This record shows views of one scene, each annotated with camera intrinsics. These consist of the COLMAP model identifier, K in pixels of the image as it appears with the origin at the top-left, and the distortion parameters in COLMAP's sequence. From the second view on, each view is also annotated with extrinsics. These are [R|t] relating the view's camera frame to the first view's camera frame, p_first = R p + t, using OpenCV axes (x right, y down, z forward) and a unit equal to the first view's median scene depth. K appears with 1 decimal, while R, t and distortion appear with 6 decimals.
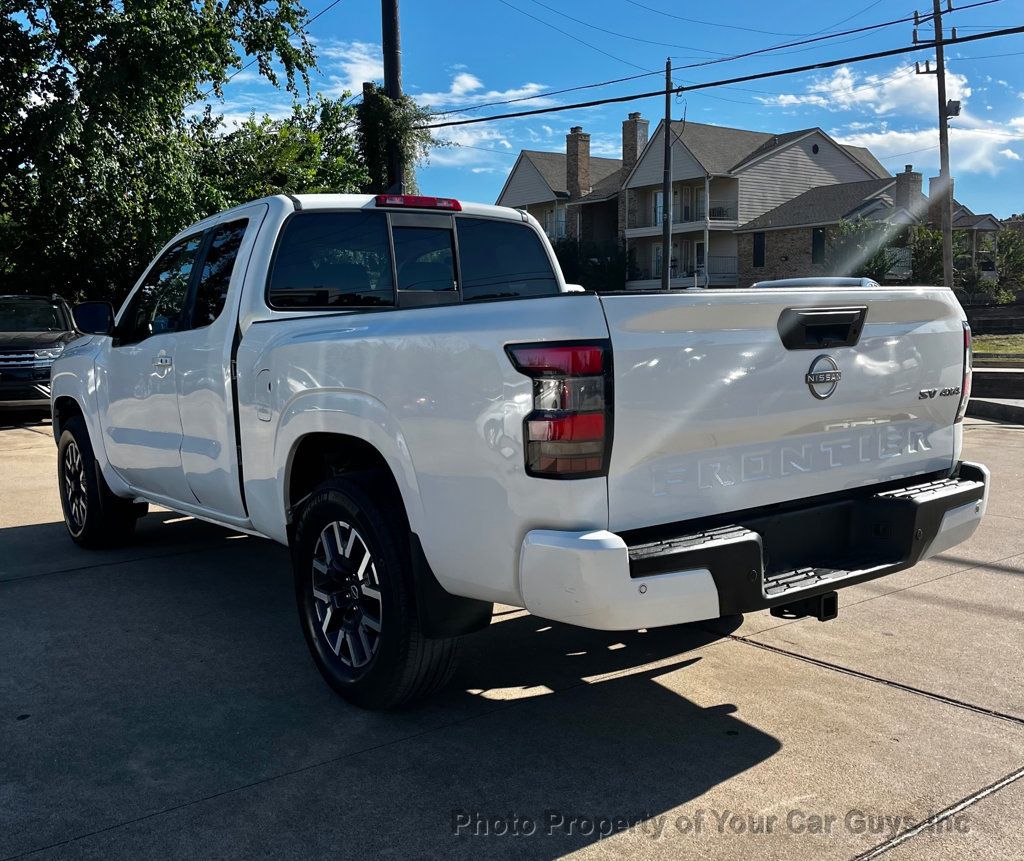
lens RADIAL K [[1032.7, 0, 510.8], [0, 1032.7, 443.6], [0, 0, 1]] dist [0.028270, 0.000000]
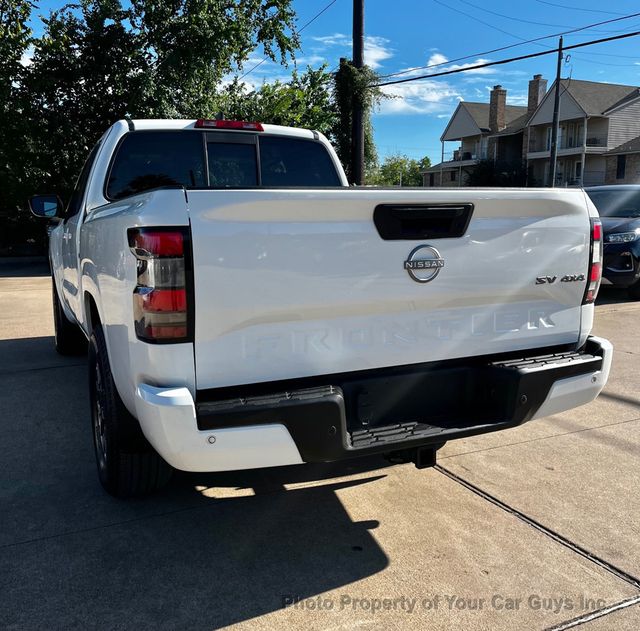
lens RADIAL K [[644.2, 0, 323.3], [0, 644.2, 309.7], [0, 0, 1]] dist [0.023238, 0.000000]
pose [[0.979387, 0.045262, -0.196856, 0.263433], [-0.038999, 0.998606, 0.035581, -0.026486], [0.198192, -0.027170, 0.979787, 0.205607]]
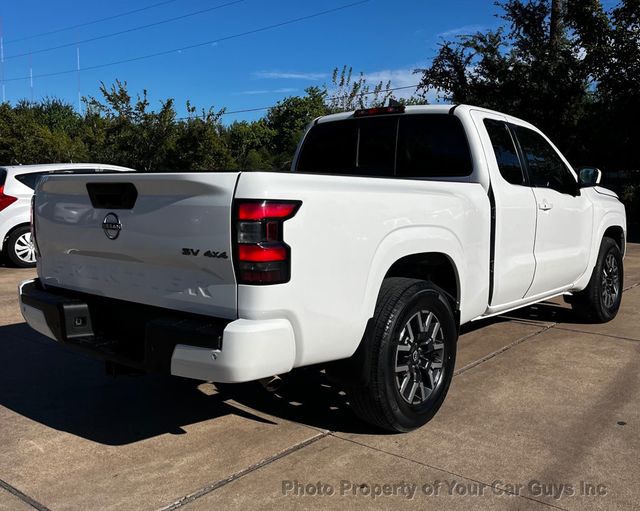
lens RADIAL K [[644.2, 0, 330.2], [0, 644.2, 220.3], [0, 0, 1]] dist [0.026101, 0.000000]
pose [[0.245115, 0.081245, -0.966084, 1.071604], [-0.120205, 0.991340, 0.052870, -0.131800], [0.962013, 0.103169, 0.252758, 0.840372]]
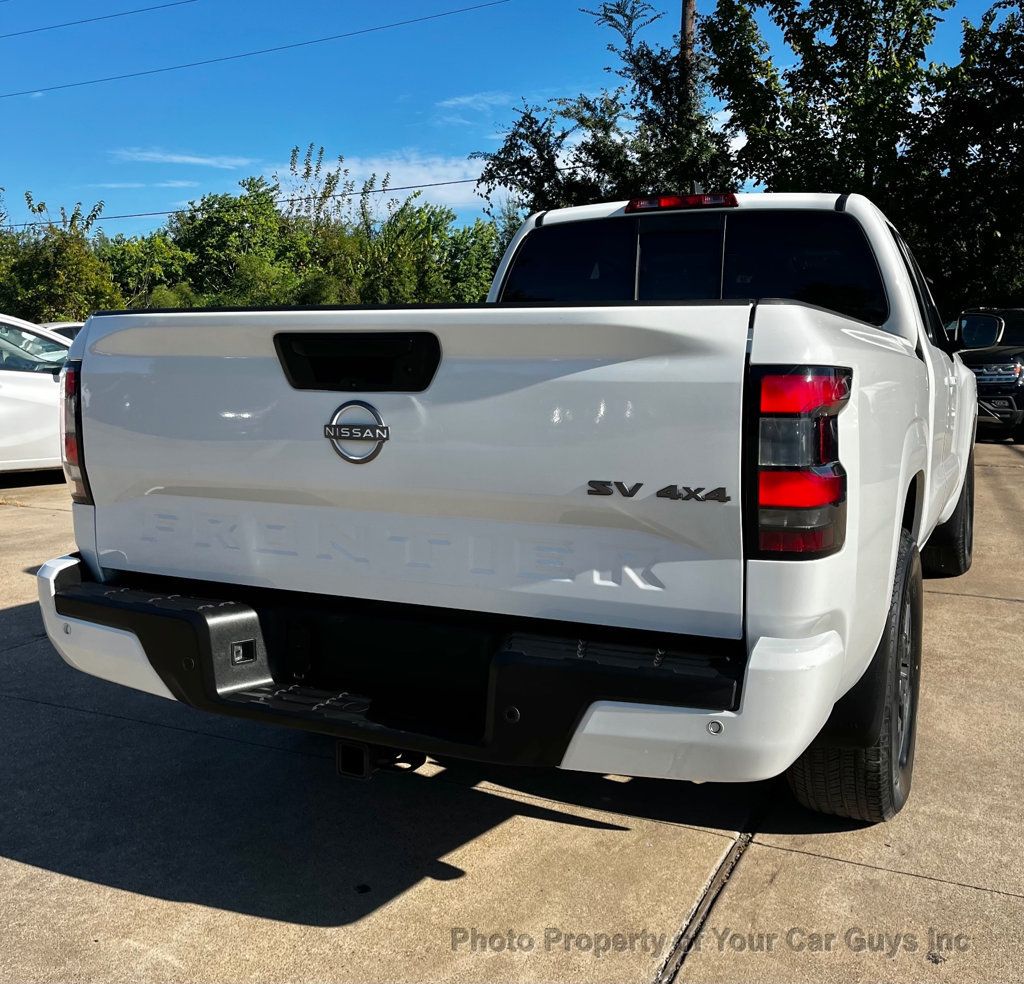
lens RADIAL K [[1059.4, 0, 541.5], [0, 1059.4, 439.9], [0, 0, 1]] dist [0.019685, 0.000000]
pose [[0.481443, 0.102587, -0.870453, 0.775016], [-0.117511, 0.991715, 0.051884, -0.086868], [0.868565, 0.077309, 0.489509, 0.594769]]
